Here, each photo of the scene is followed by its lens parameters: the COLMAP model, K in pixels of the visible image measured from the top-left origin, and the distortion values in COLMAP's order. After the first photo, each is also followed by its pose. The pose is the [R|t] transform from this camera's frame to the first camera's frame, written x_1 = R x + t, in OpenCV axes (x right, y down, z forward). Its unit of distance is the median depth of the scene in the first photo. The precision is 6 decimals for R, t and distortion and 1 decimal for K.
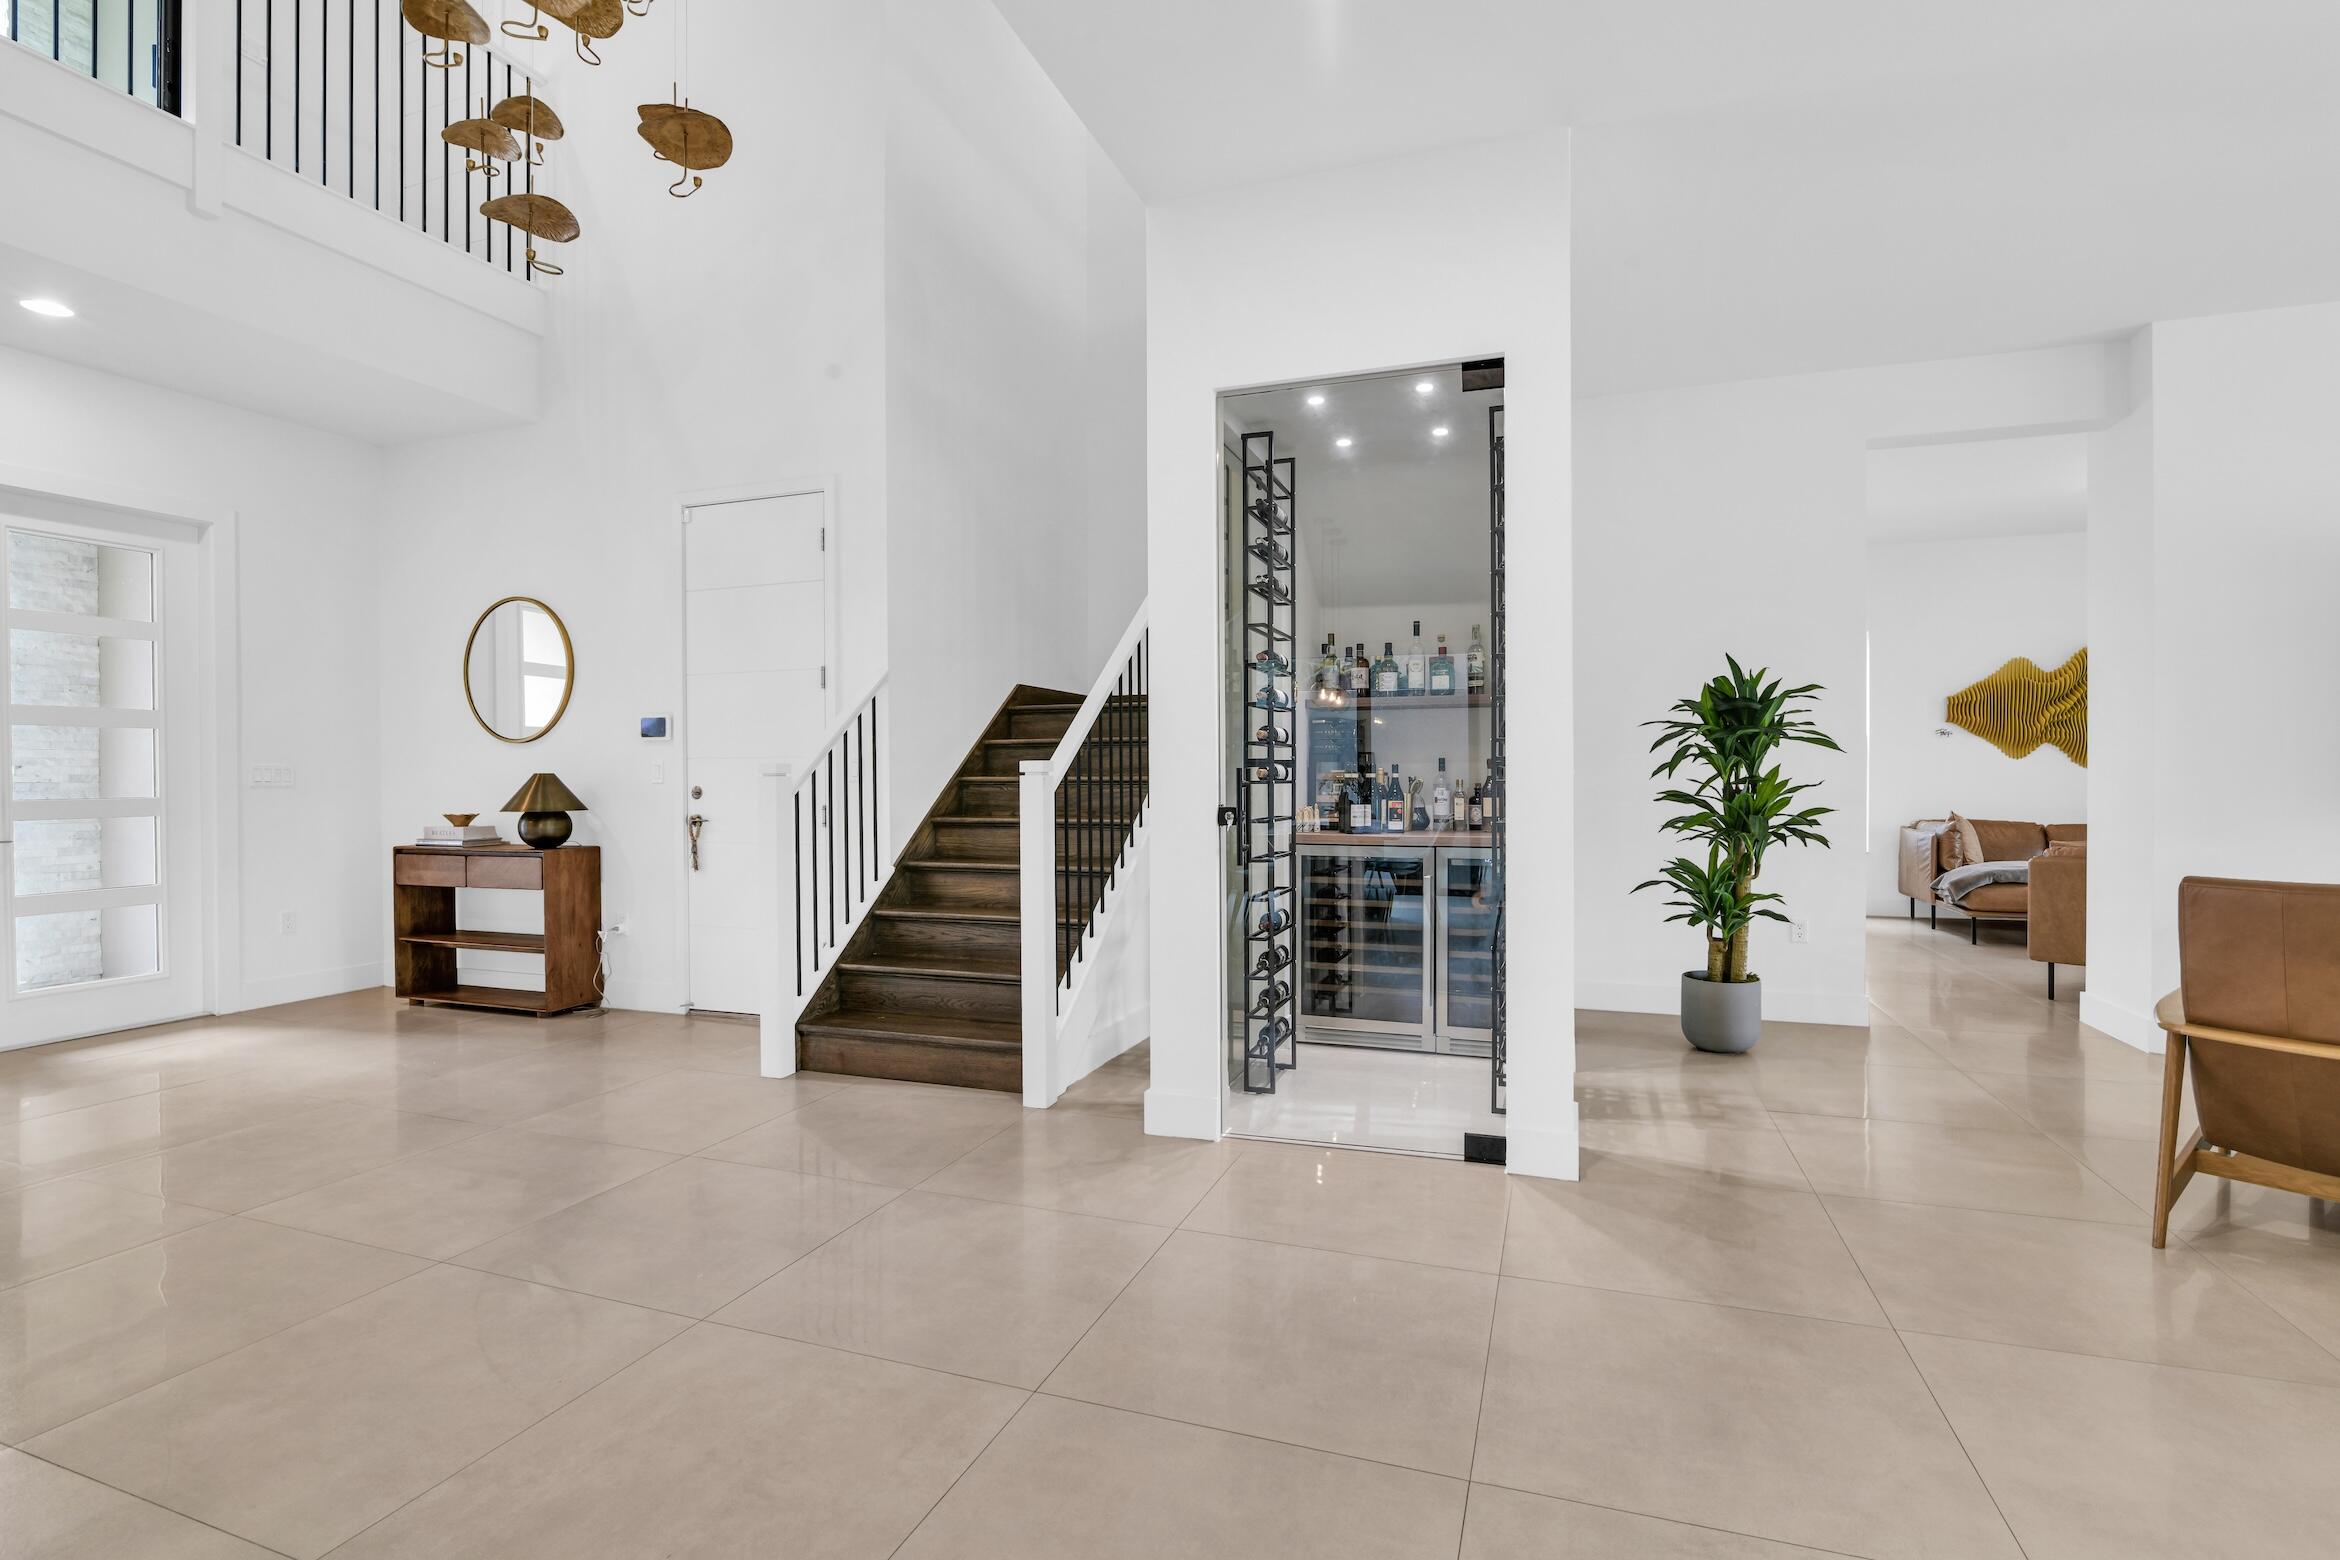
lens RADIAL K [[1095.4, 0, 1170.0], [0, 1095.4, 780.0], [0, 0, 1]] dist [-0.014330, 0.000064]
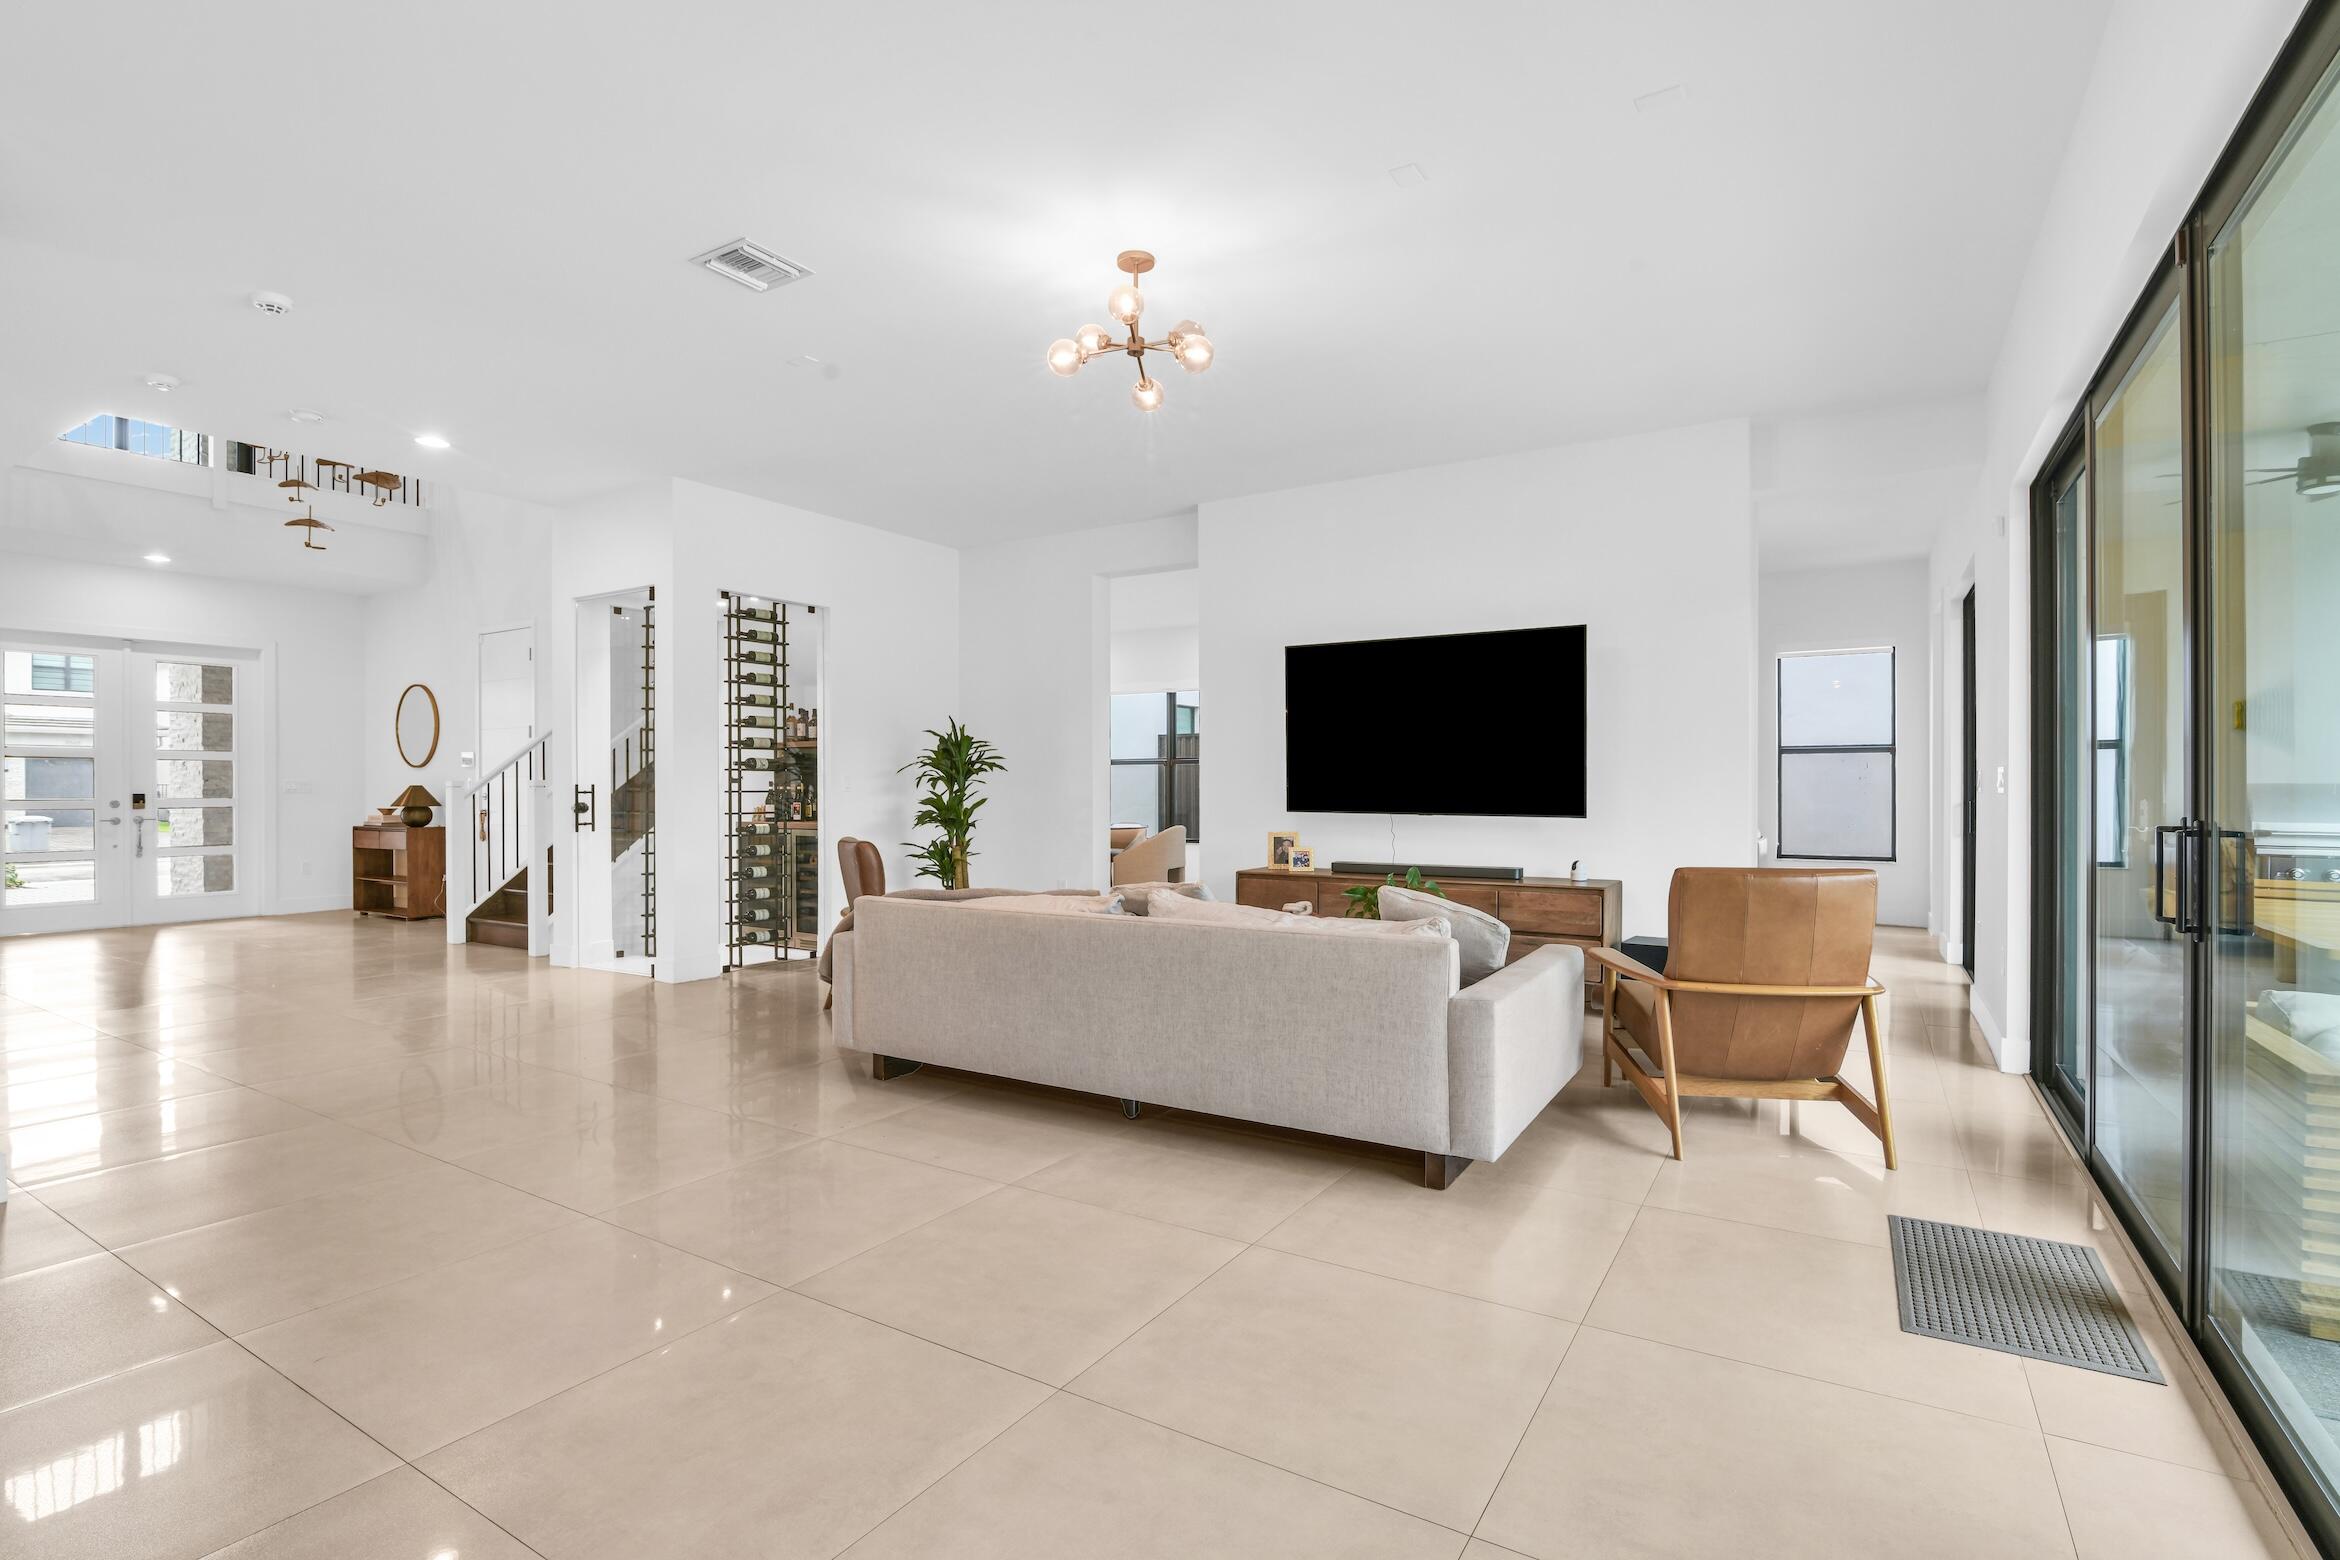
lens RADIAL K [[1177.2, 0, 1273.2], [0, 1177.2, 774.4], [0, 0, 1]] dist [-0.005011, -0.000248]
pose [[0.977391, -0.003373, -0.211414, 1.208396], [0.001431, 0.999955, -0.009337, -0.003914], [0.211436, 0.008824, 0.977352, -0.584696]]
